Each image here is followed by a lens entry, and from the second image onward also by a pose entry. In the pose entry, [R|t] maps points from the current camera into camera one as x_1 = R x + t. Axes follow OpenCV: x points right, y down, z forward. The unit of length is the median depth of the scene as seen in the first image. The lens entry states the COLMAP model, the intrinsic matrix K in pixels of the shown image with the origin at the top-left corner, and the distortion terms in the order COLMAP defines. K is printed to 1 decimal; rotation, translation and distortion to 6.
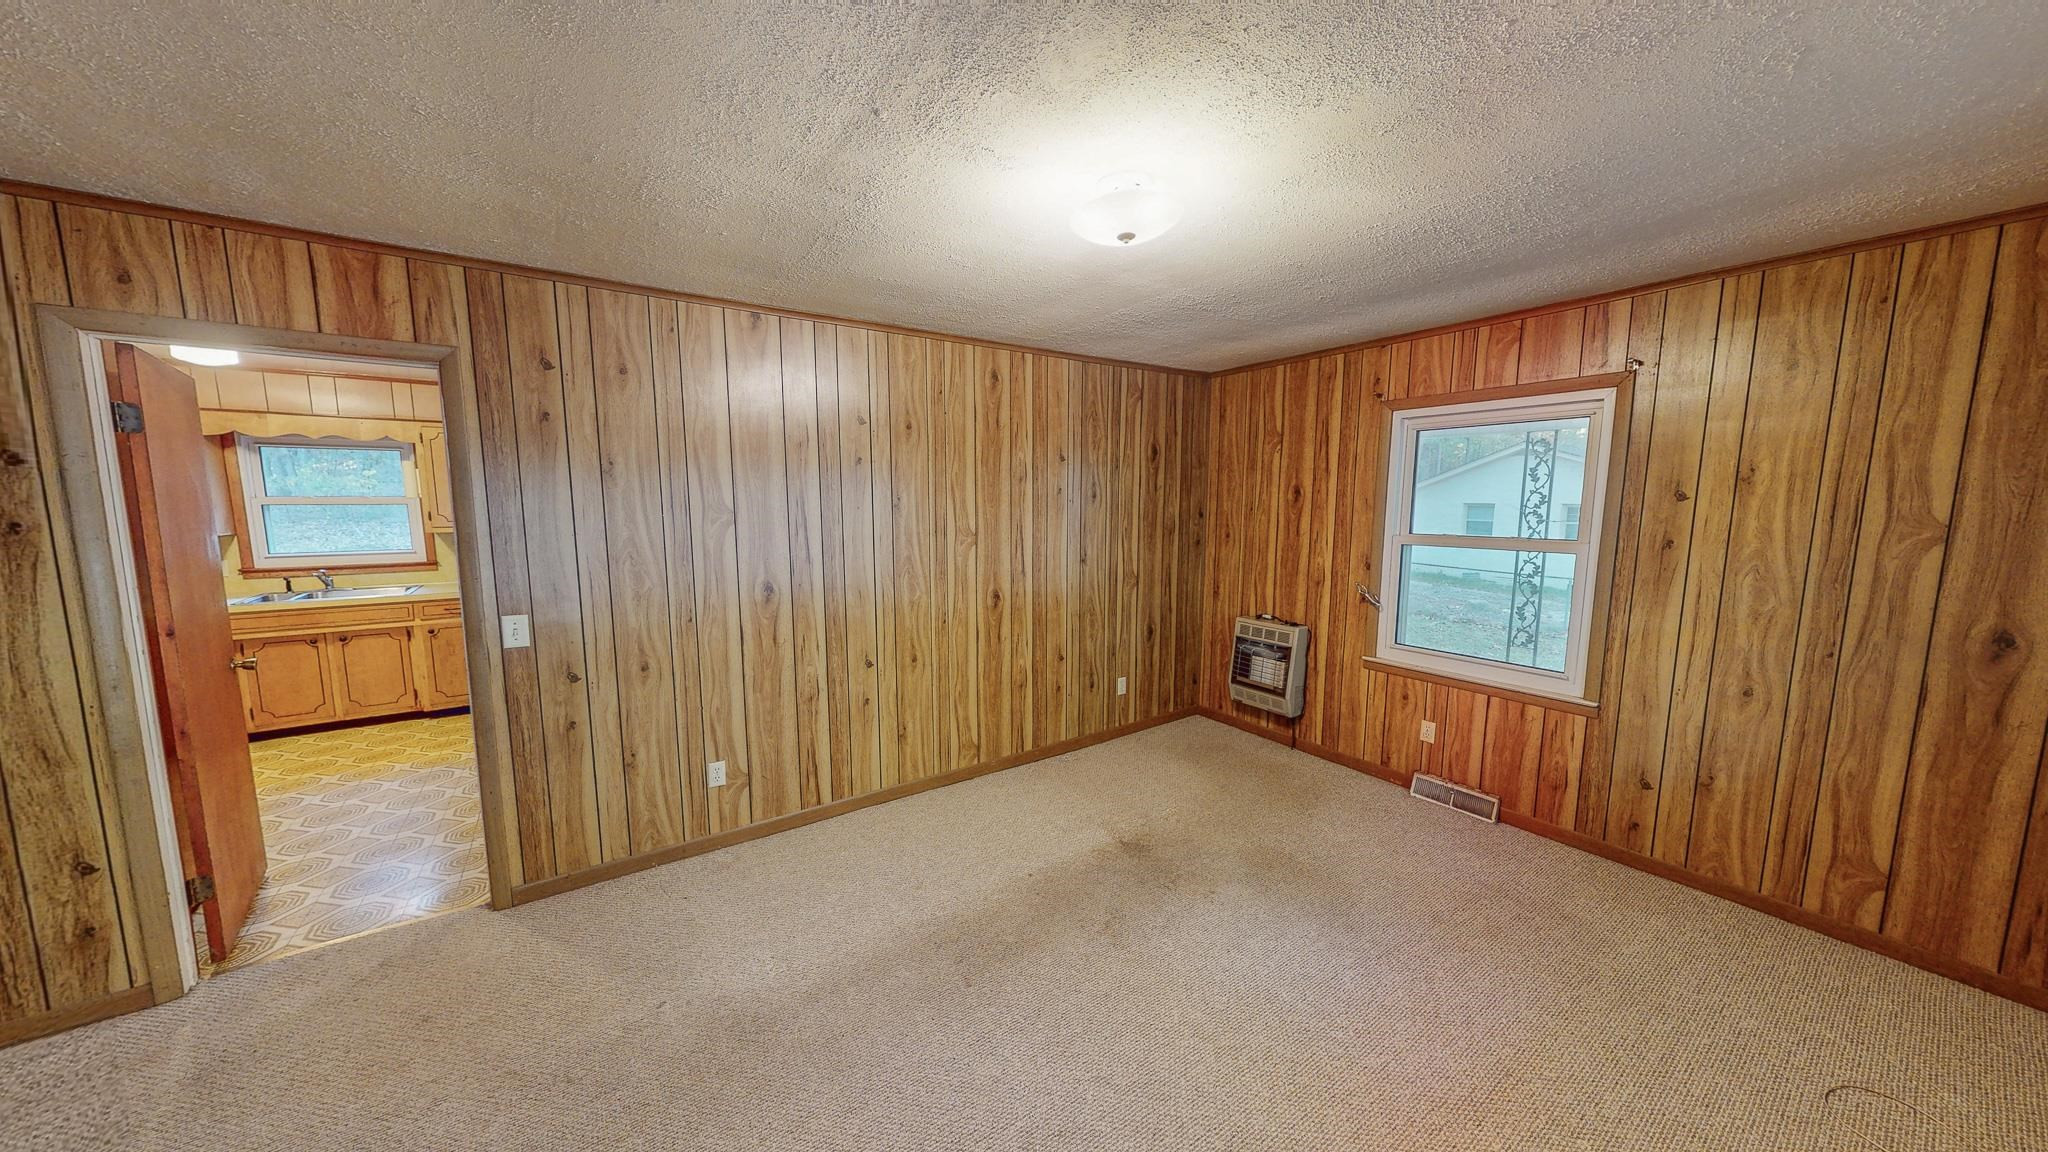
lens RADIAL K [[663.5, 0, 1024.0], [0, 663.5, 576.0], [0, 0, 1]] dist [0.000302, 0.000005]
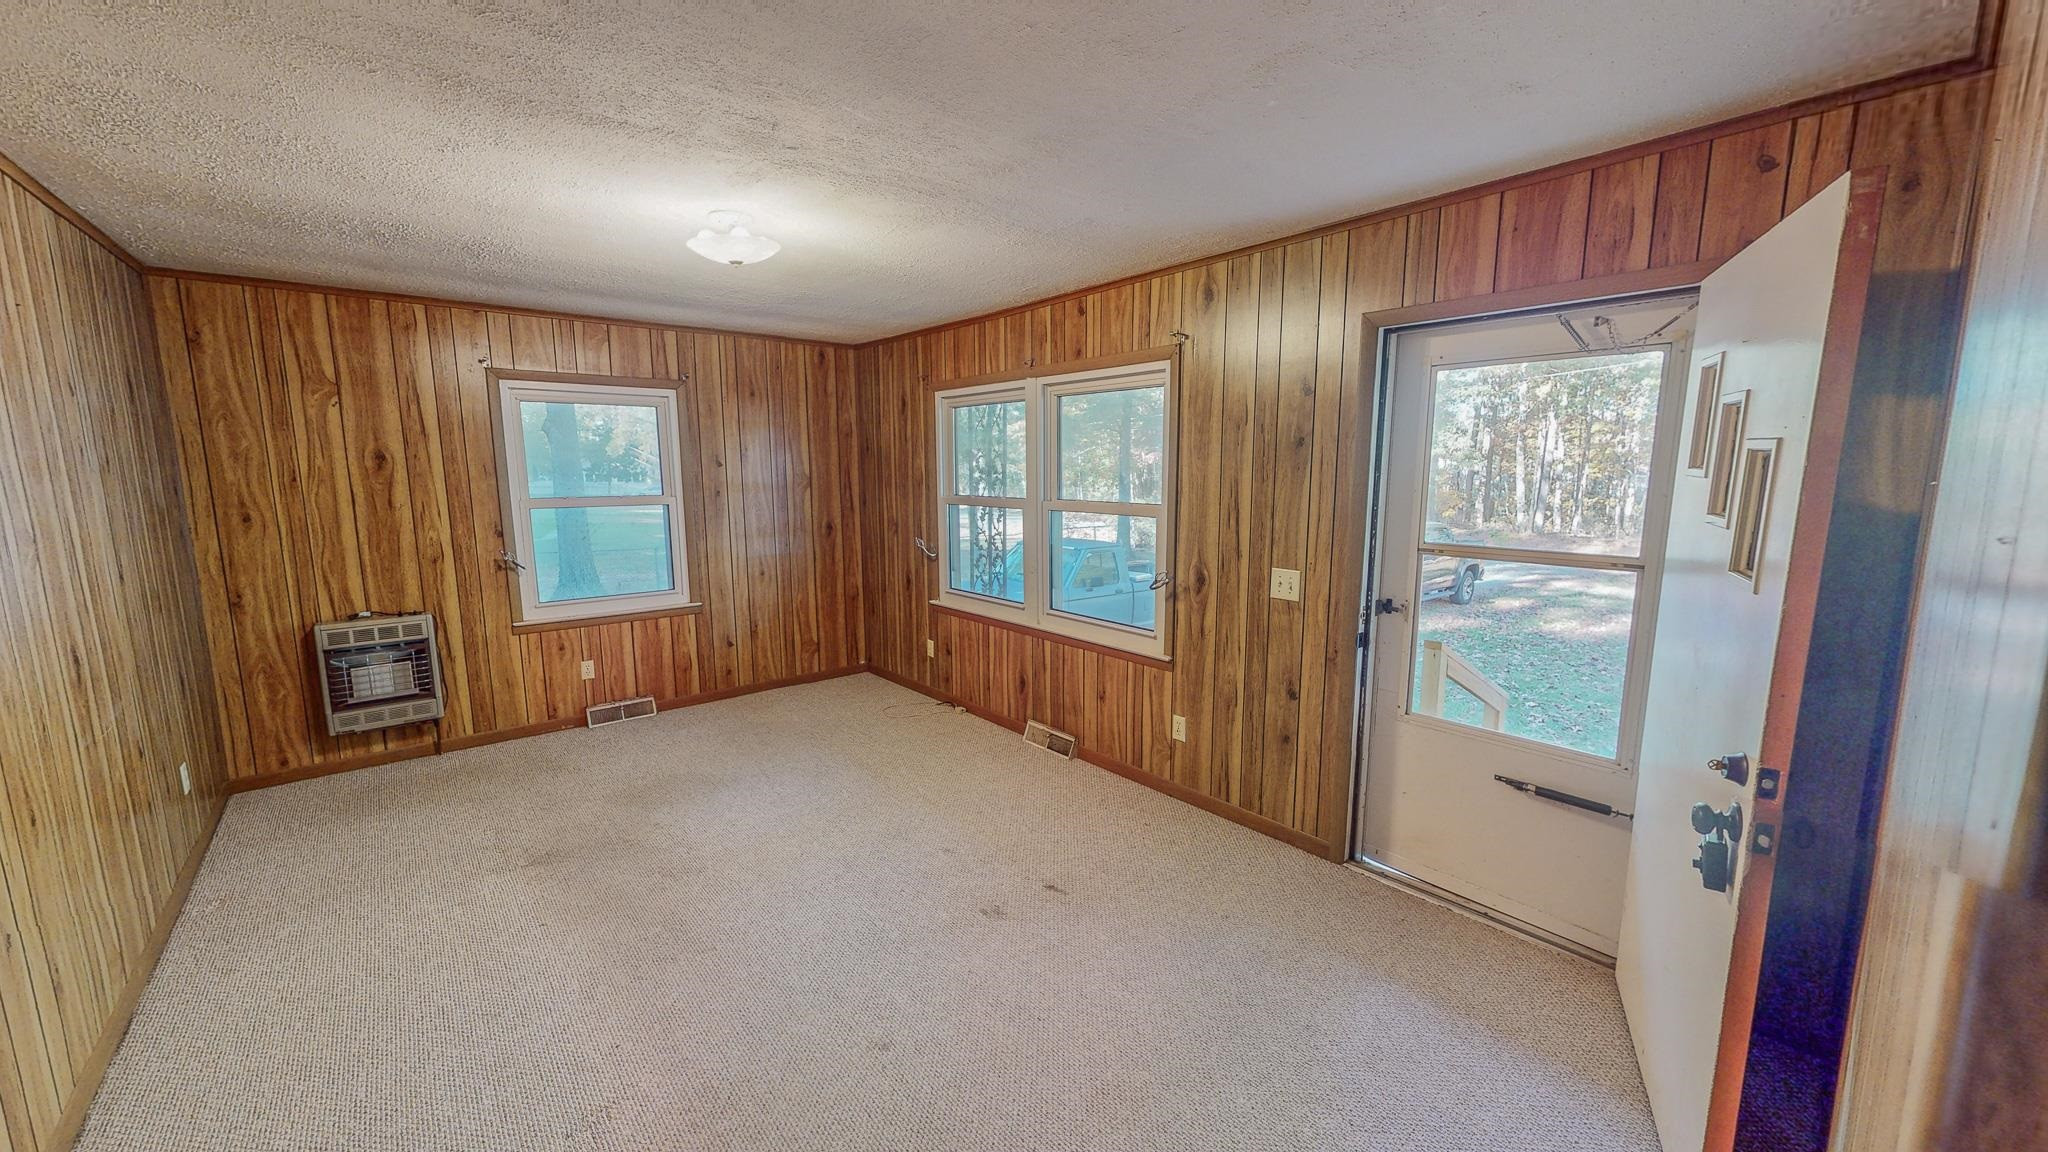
lens RADIAL K [[751.4, 0, 1017.6], [0, 751.4, 575.3], [0, 0, 1]] dist [-0.000946, -0.000166]
pose [[-0.120419, -0.129822, 0.984198, -0.697888], [0.125667, 0.981443, 0.144834, -0.018842], [-0.984737, 0.141122, -0.101870, 0.362000]]
